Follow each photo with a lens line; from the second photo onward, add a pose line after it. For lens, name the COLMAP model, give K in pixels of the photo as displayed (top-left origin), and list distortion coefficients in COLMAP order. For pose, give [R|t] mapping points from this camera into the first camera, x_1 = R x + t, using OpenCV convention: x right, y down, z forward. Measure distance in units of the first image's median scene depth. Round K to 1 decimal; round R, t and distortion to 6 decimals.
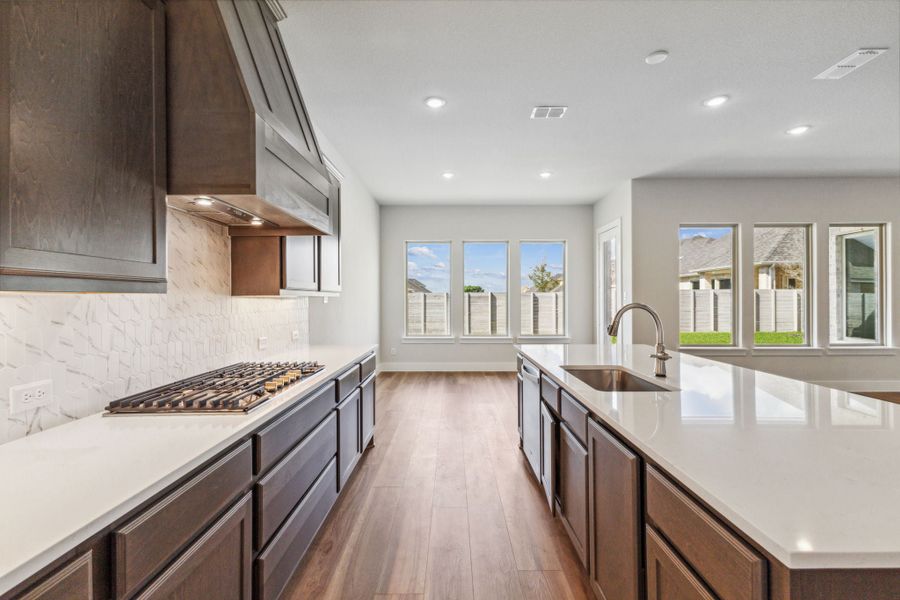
lens RADIAL K [[389.8, 0, 450.0], [0, 389.8, 300.0], [0, 0, 1]] dist [0.006392, -0.000291]
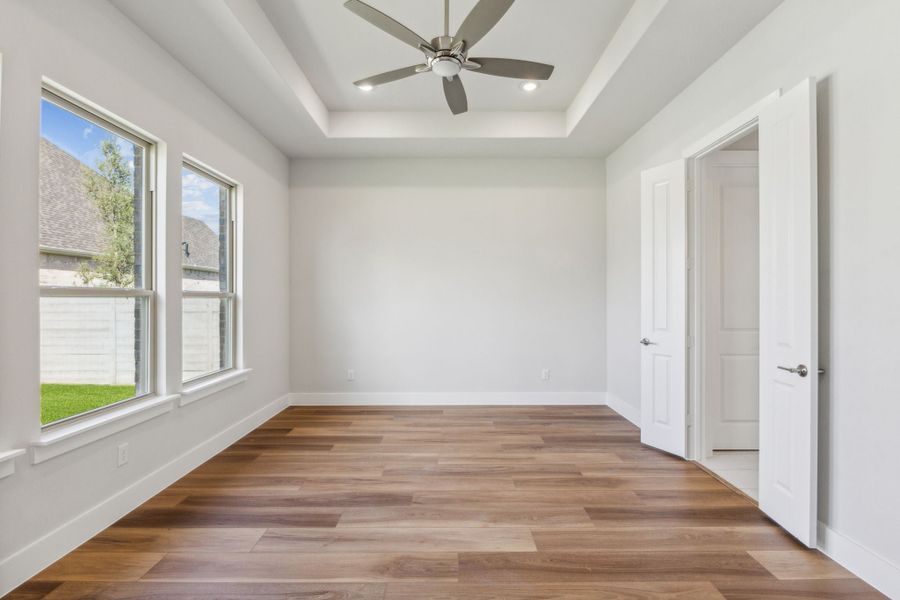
lens RADIAL K [[389.8, 0, 450.0], [0, 389.8, 300.0], [0, 0, 1]] dist [0.006392, -0.000291]
pose [[-0.016021, -0.002739, 0.999868, 0.477080], [-0.005341, 0.999982, 0.002653, -0.002687], [-0.999857, -0.005297, -0.016036, 0.497267]]
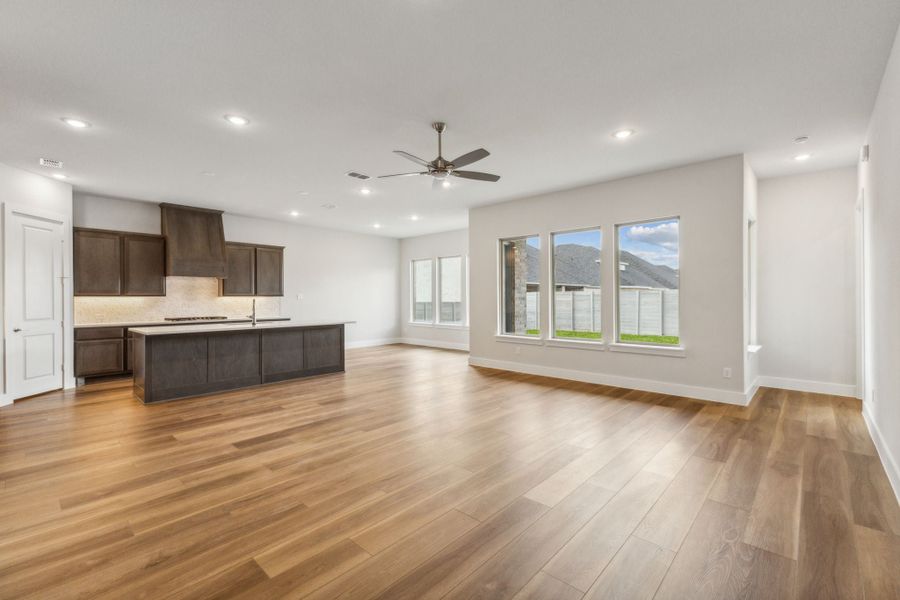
lens RADIAL K [[389.8, 0, 450.0], [0, 389.8, 300.0], [0, 0, 1]] dist [0.006392, -0.000291]
pose [[0.738927, 0.006086, -0.673758, 1.042317], [-0.002788, 0.999978, 0.005975, -0.000020], [0.673779, -0.002536, 0.738928, -0.046570]]
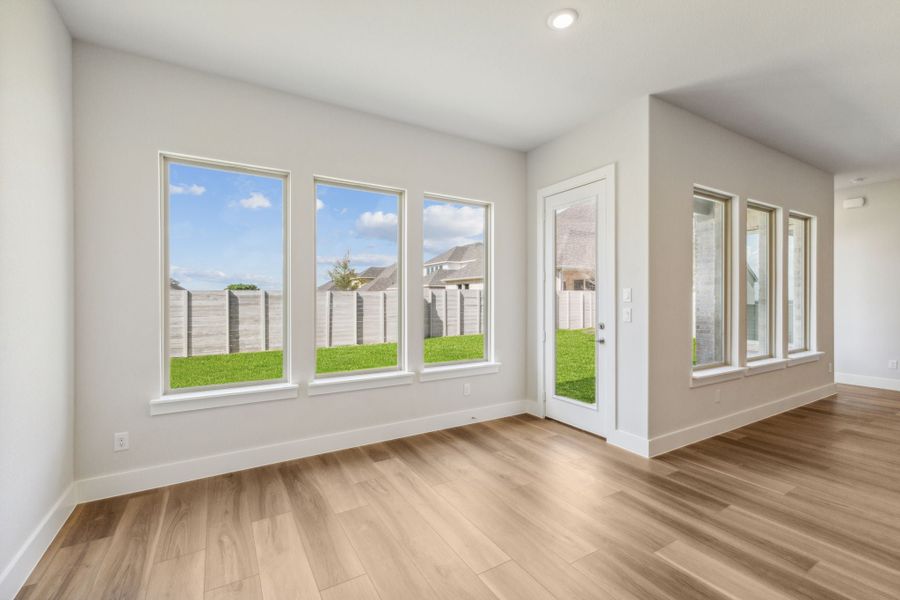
lens RADIAL K [[389.8, 0, 450.0], [0, 389.8, 300.0], [0, 0, 1]] dist [0.006392, -0.000291]
pose [[0.852611, -0.002302, 0.522541, -0.073488], [0.002578, 0.999997, 0.000199, -0.003056], [-0.522540, 0.001178, 0.852614, 0.508699]]
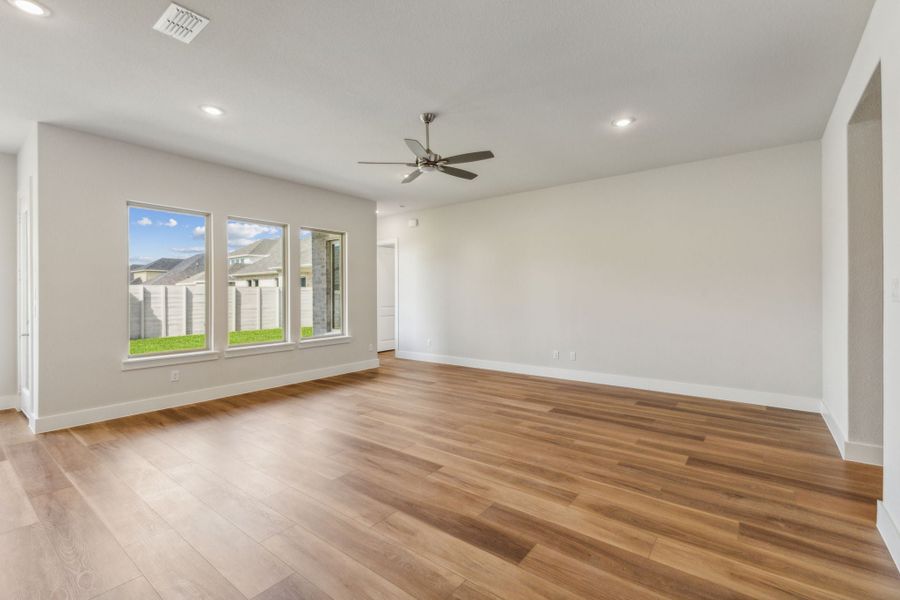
lens RADIAL K [[401.1, 0, 450.0], [0, 401.1, 300.0], [0, 0, 1]] dist [0.015740, 0.000264]
pose [[0.607057, -0.011036, 0.794582, 0.260653], [0.005414, 0.999938, 0.009752, -0.001345], [-0.794640, -0.001618, 0.607079, -0.001069]]
